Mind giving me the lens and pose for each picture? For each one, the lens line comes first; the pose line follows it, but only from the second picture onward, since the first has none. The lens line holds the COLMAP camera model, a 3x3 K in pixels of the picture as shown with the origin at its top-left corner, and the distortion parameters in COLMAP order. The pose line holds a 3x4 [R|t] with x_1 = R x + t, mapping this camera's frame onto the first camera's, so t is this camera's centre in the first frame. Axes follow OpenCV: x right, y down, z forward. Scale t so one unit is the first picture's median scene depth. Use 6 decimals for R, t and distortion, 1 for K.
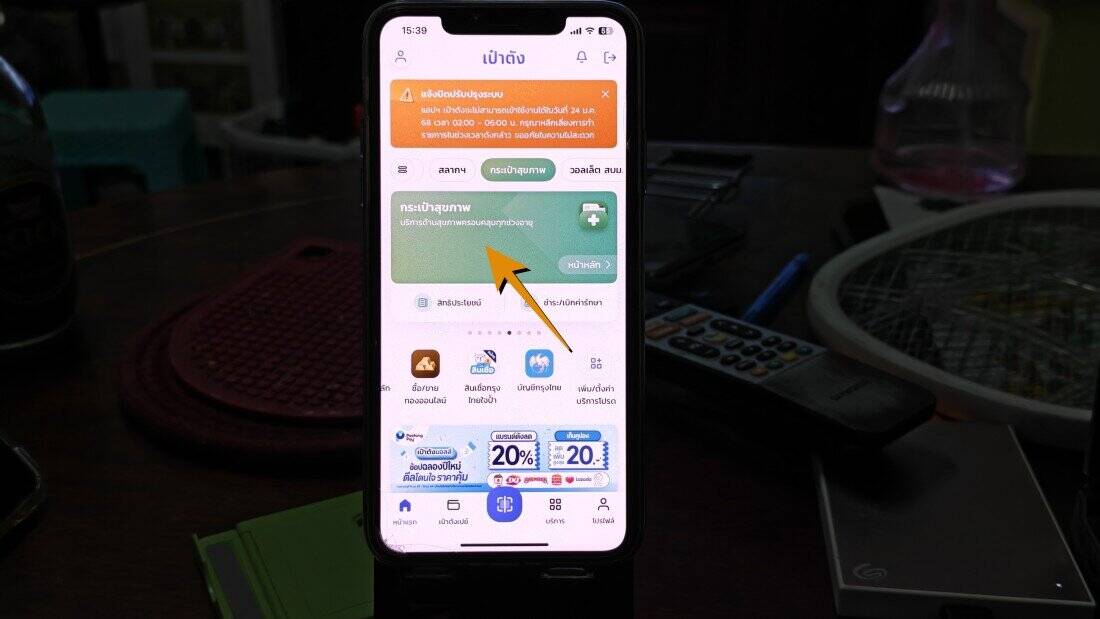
lens RADIAL K [[1273.5, 0, 550.0], [0, 1273.5, 309.5], [0, 0, 1]] dist [0.074584, -0.003938]
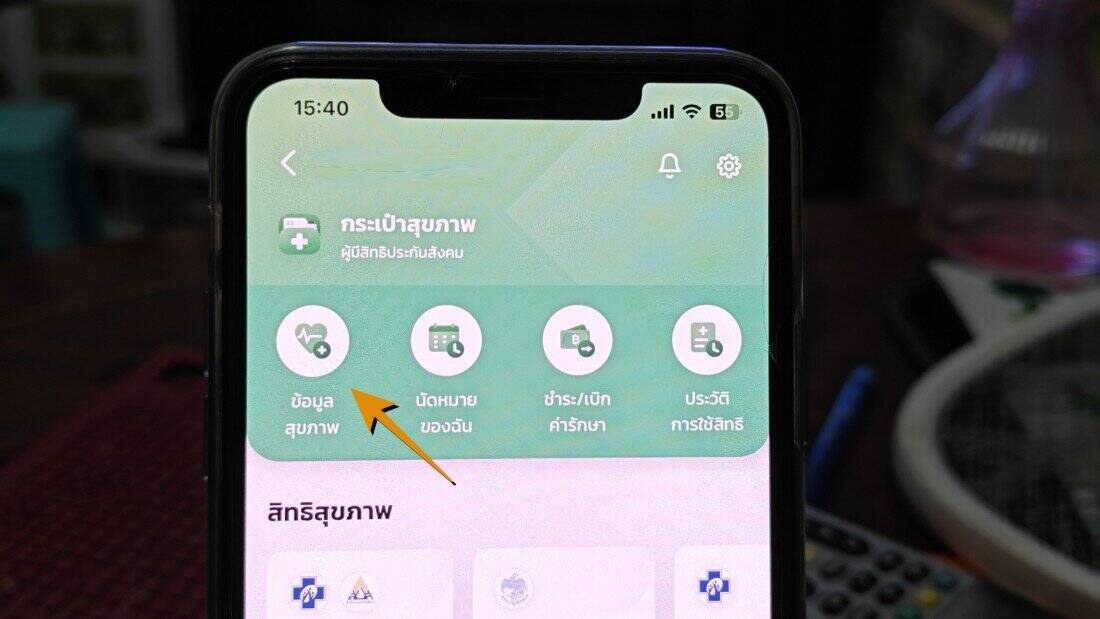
lens RADIAL K [[1252.3, 0, 552.3], [0, 1252.3, 285.8], [0, 0, 1]] dist [0.163778, -0.660887]
pose [[0.997728, -0.000864, 0.067371, -0.035651], [0.002042, 0.999846, -0.017407, -0.097921], [-0.067346, 0.017505, 0.997576, 0.361817]]
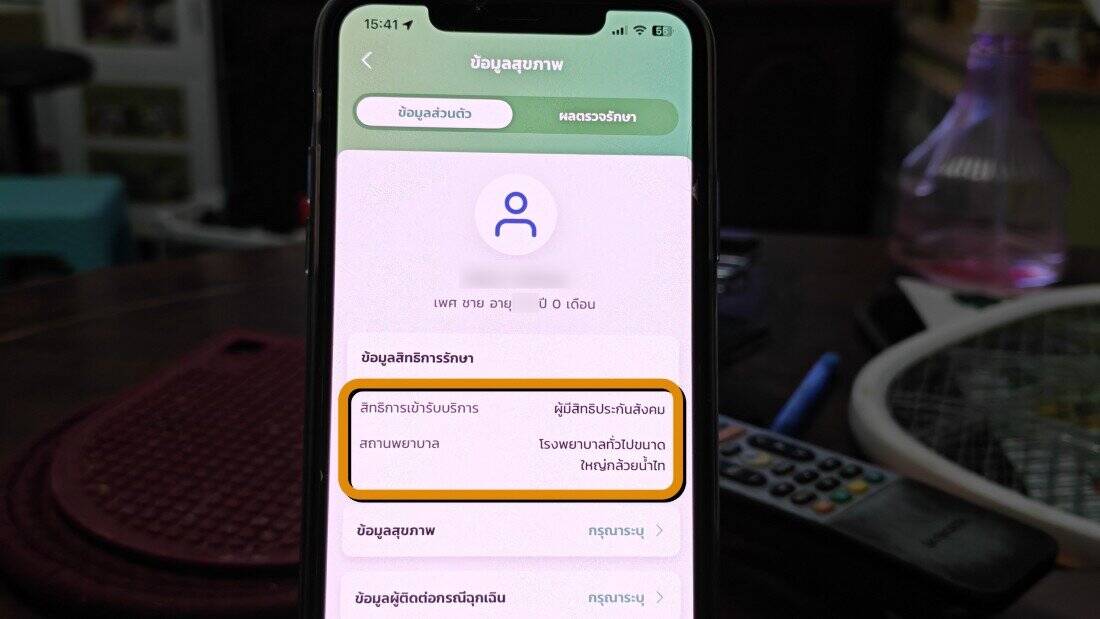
lens RADIAL K [[1252.3, 0, 552.3], [0, 1252.3, 285.8], [0, 0, 1]] dist [0.163778, -0.660887]
pose [[0.998765, 0.011579, 0.048314, -0.033012], [-0.006760, 0.995092, -0.098727, -0.006377], [-0.049220, 0.098278, 0.993941, 0.221274]]
